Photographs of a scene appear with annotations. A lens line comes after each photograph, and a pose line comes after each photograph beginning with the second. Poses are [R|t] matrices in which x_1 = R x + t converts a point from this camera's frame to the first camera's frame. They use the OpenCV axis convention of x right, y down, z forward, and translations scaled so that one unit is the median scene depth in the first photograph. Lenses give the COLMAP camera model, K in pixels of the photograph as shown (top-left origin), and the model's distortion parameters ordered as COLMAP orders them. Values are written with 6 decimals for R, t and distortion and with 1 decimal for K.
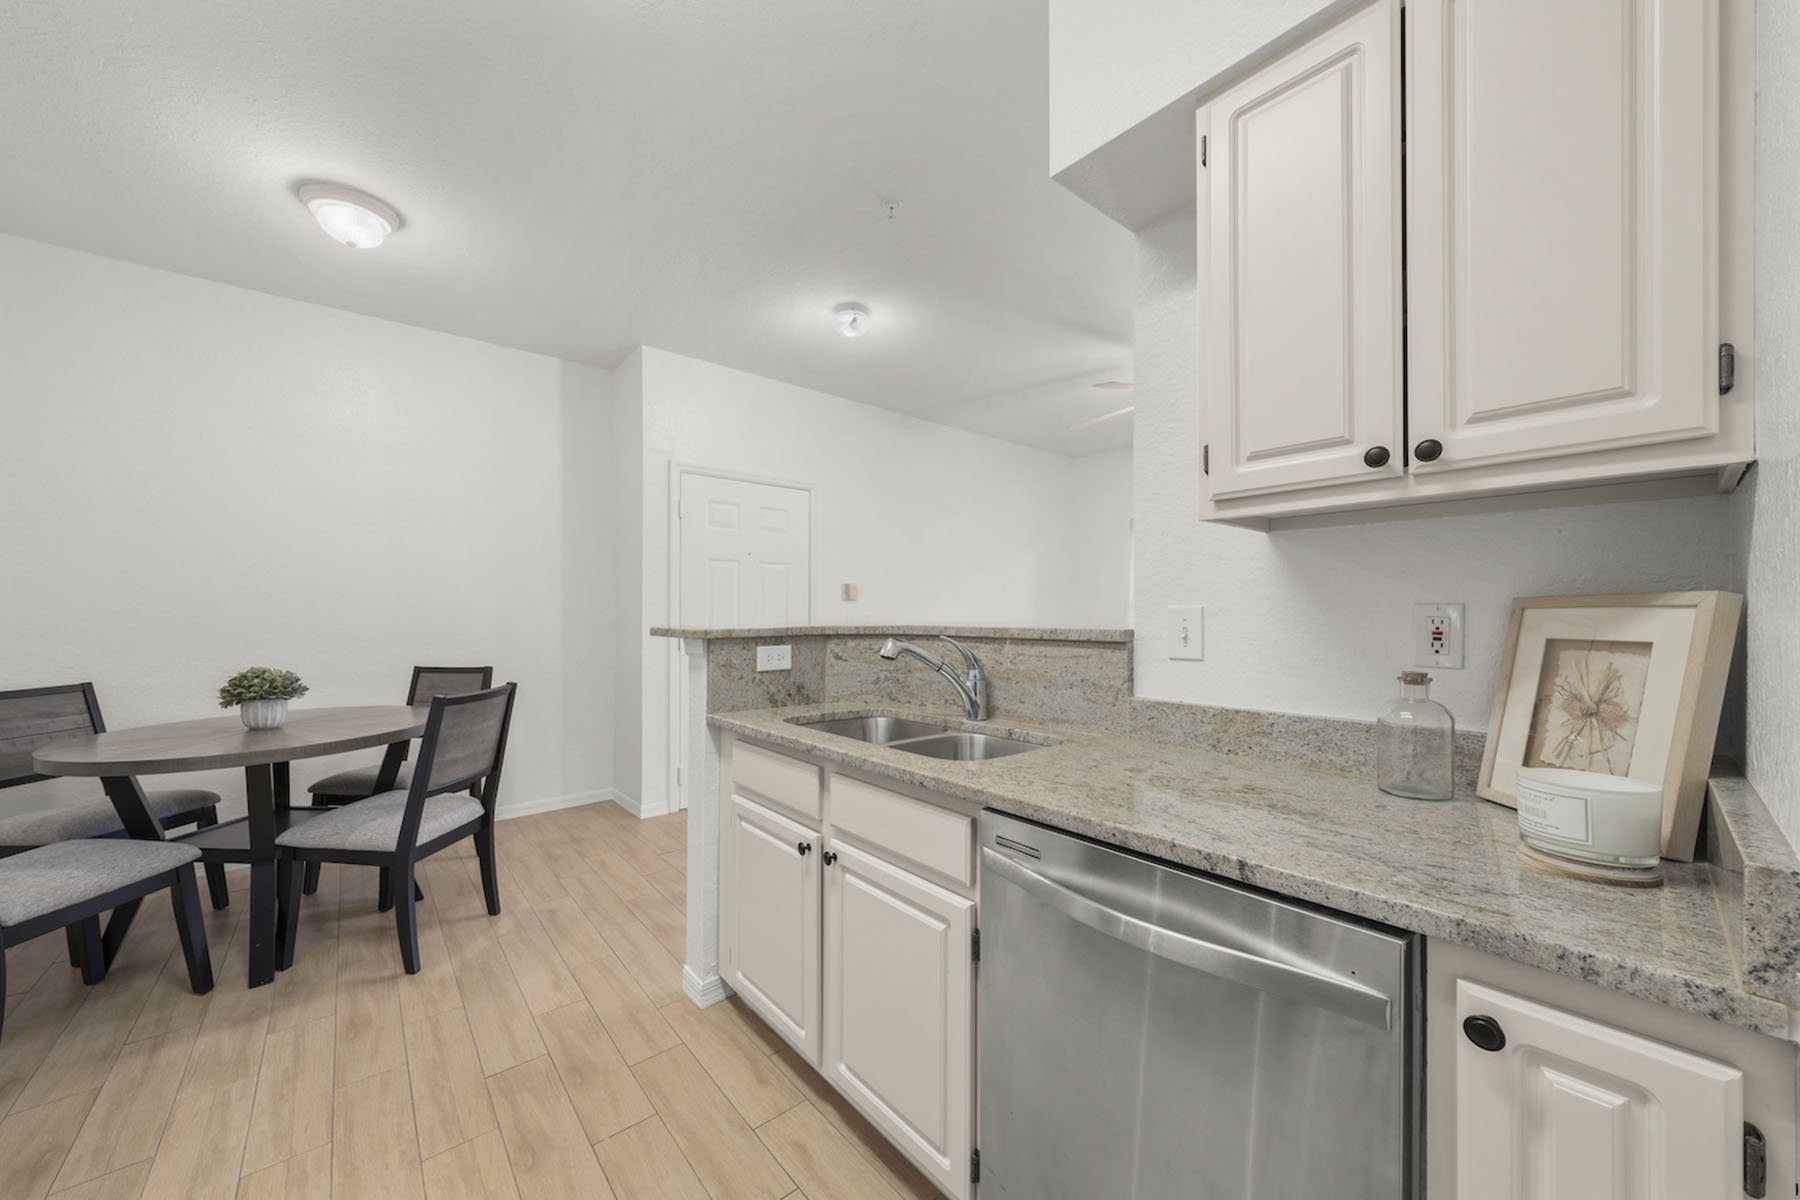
lens RADIAL K [[647.2, 0, 891.3], [0, 647.2, 598.4], [0, 0, 1]] dist [0.003152, 0.000398]
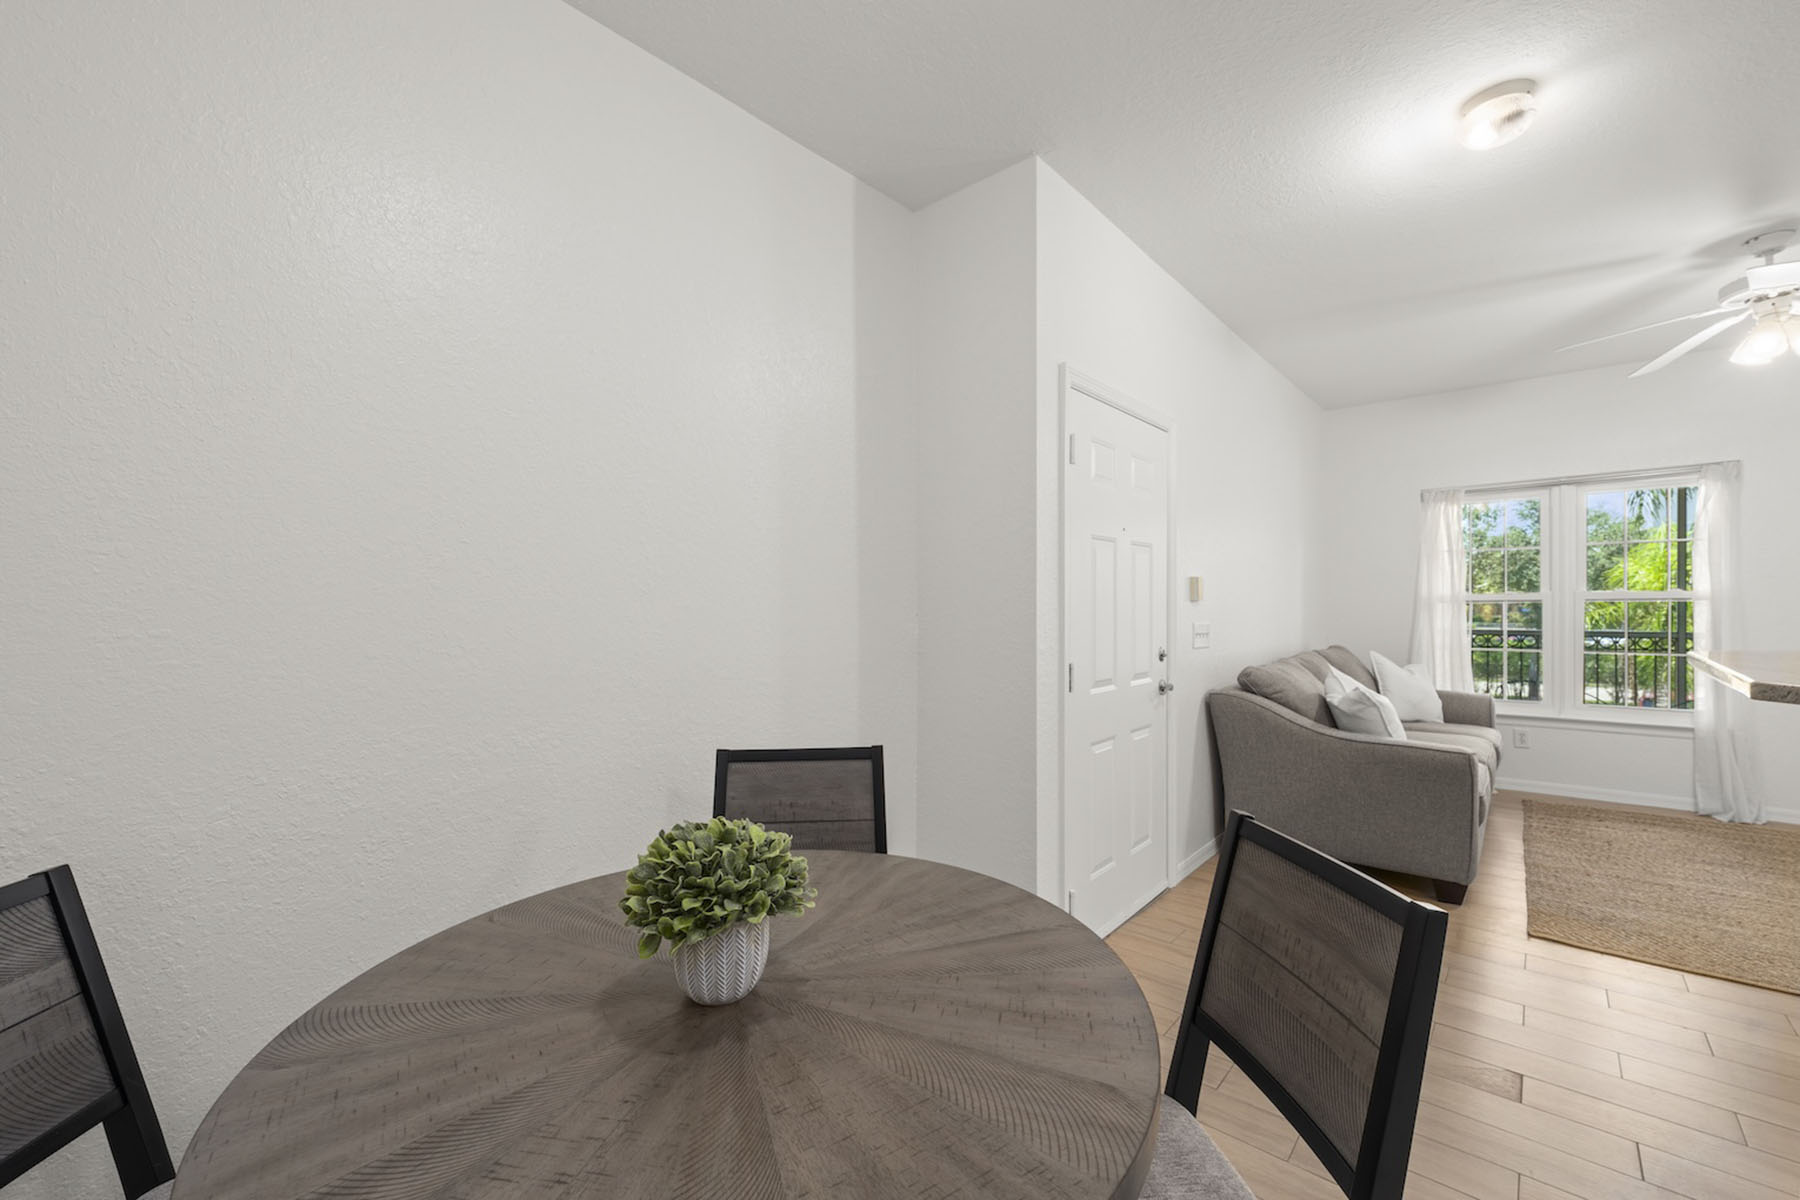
lens RADIAL K [[733.1, 0, 906.4], [0, 733.1, 606.5], [0, 0, 1]] dist [-0.002222, -0.000235]
pose [[0.987442, -0.005816, 0.157875, -0.760069], [0.002992, 0.999831, 0.018119, -0.012740], [-0.157954, -0.017419, 0.987293, 0.491091]]
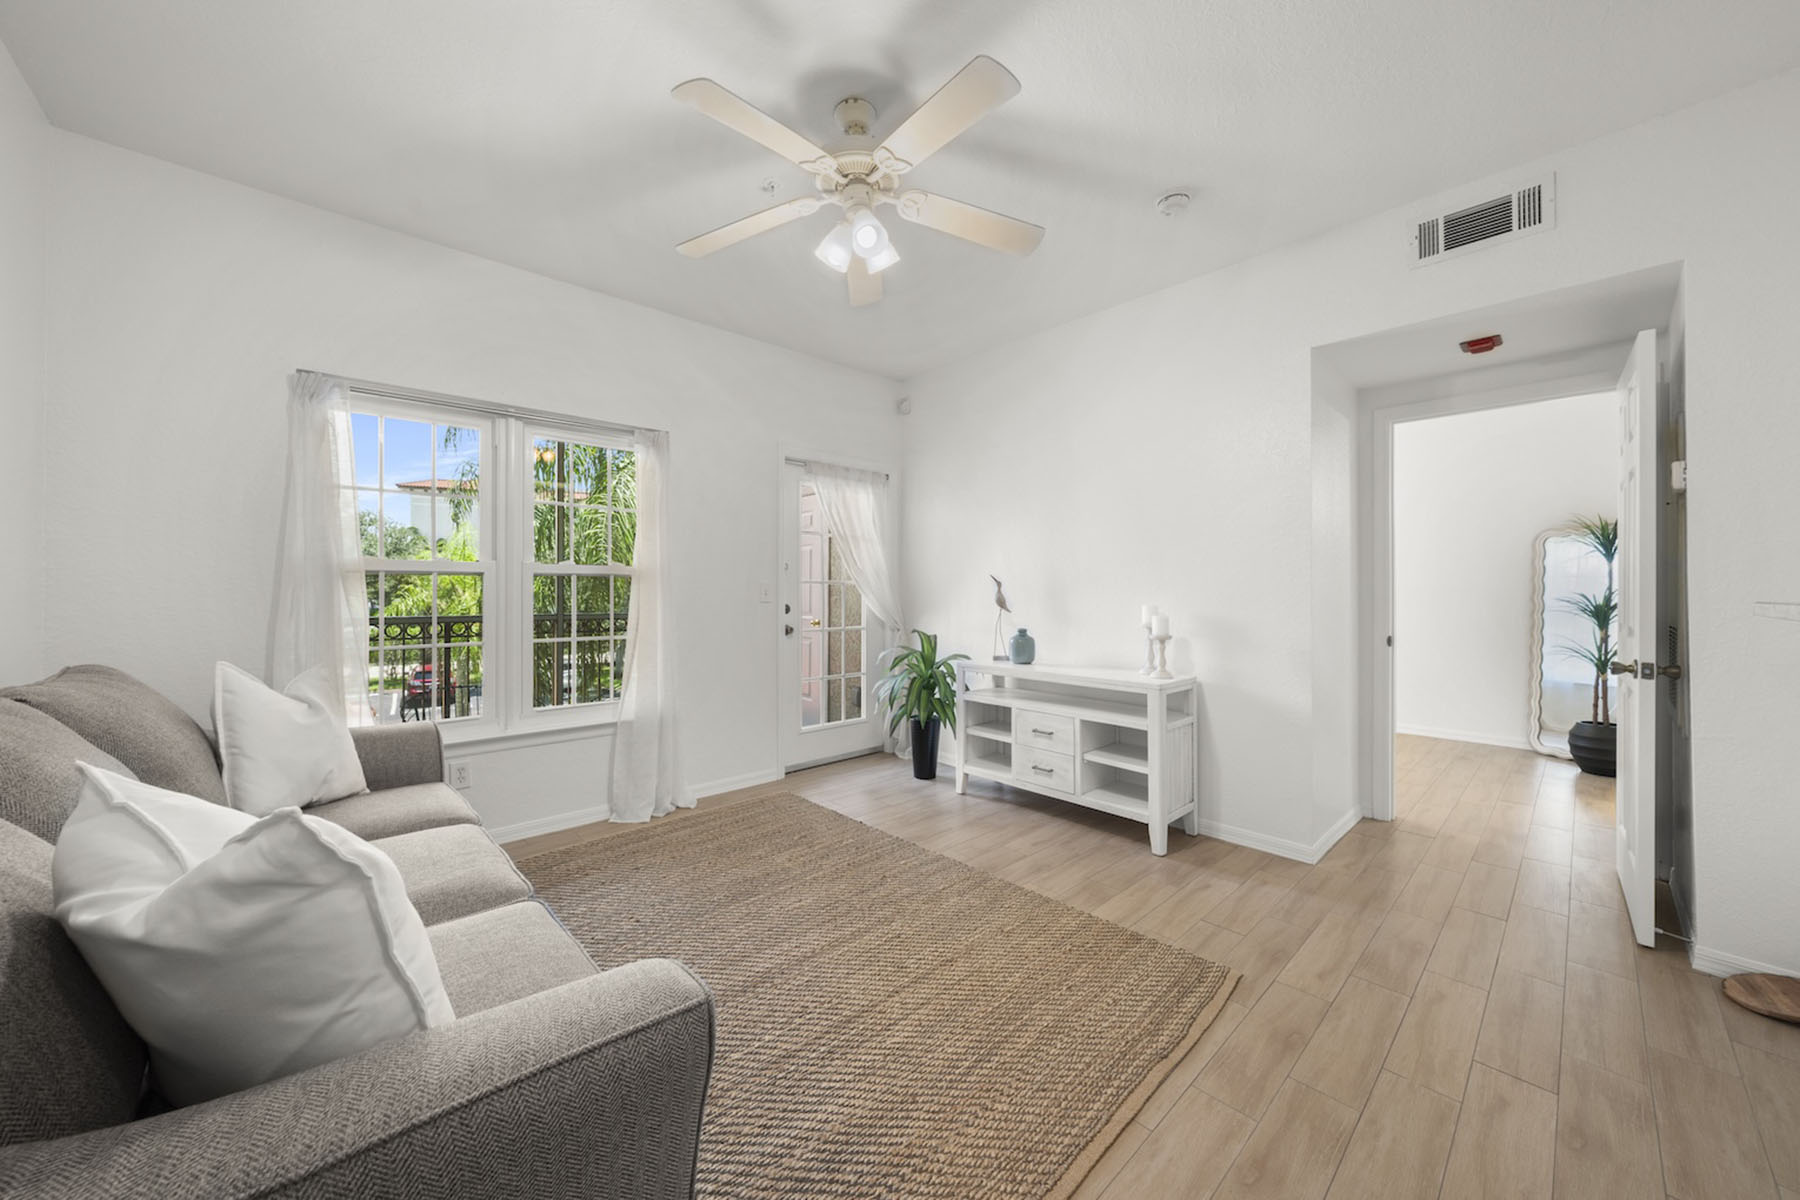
lens RADIAL K [[647.2, 0, 906.5], [0, 647.2, 587.3], [0, 0, 1]] dist [0.003152, 0.000398]
pose [[-0.045554, 0.011201, 0.998899, -0.168821], [-0.011163, 0.999869, -0.011721, 0.036839], [-0.998900, -0.011684, -0.045423, 1.242111]]
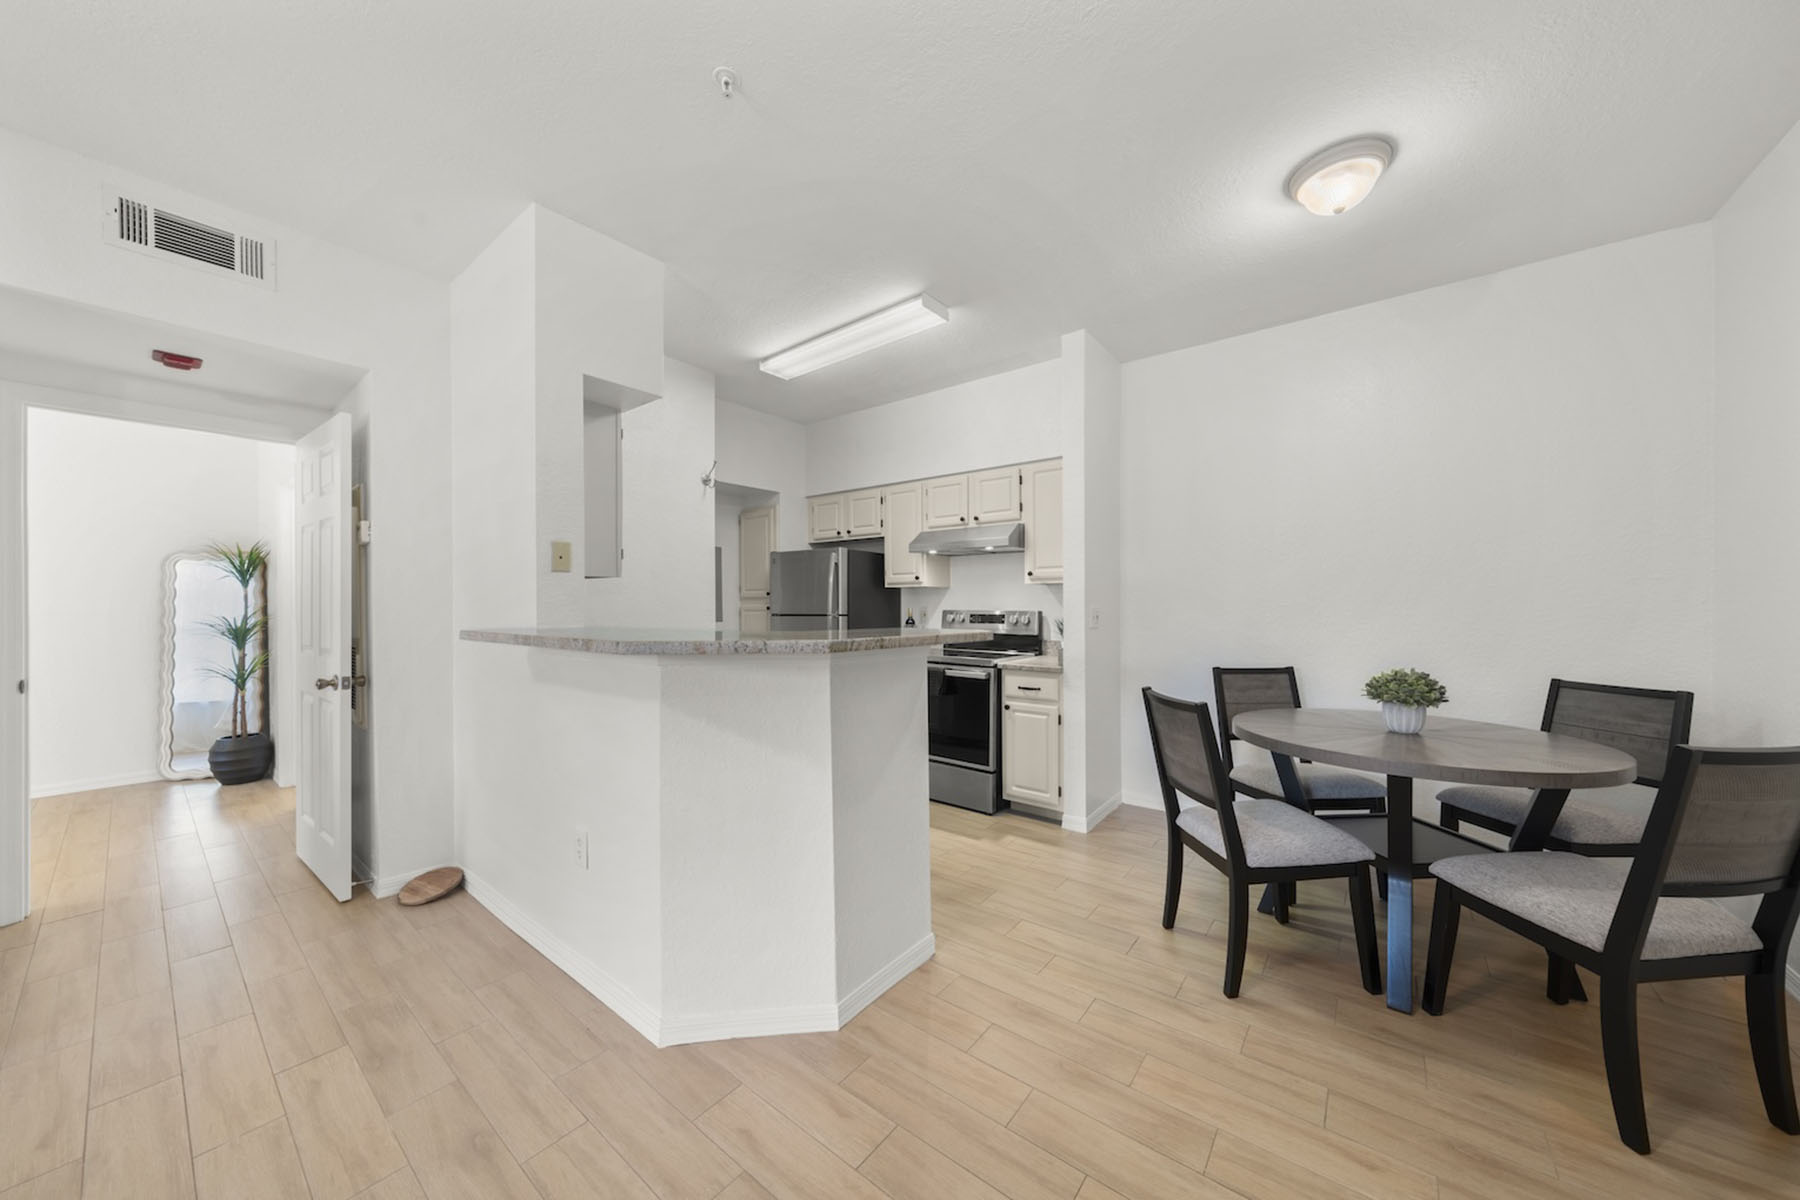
lens RADIAL K [[621.6, 0, 897.6], [0, 621.6, 604.1], [0, 0, 1]] dist [0.001101, 0.000058]
pose [[-0.980349, 0.008233, -0.197098, -0.046287], [0.009323, 0.999946, -0.004603, 0.006665], [0.197049, -0.006350, -0.980373, 1.432860]]
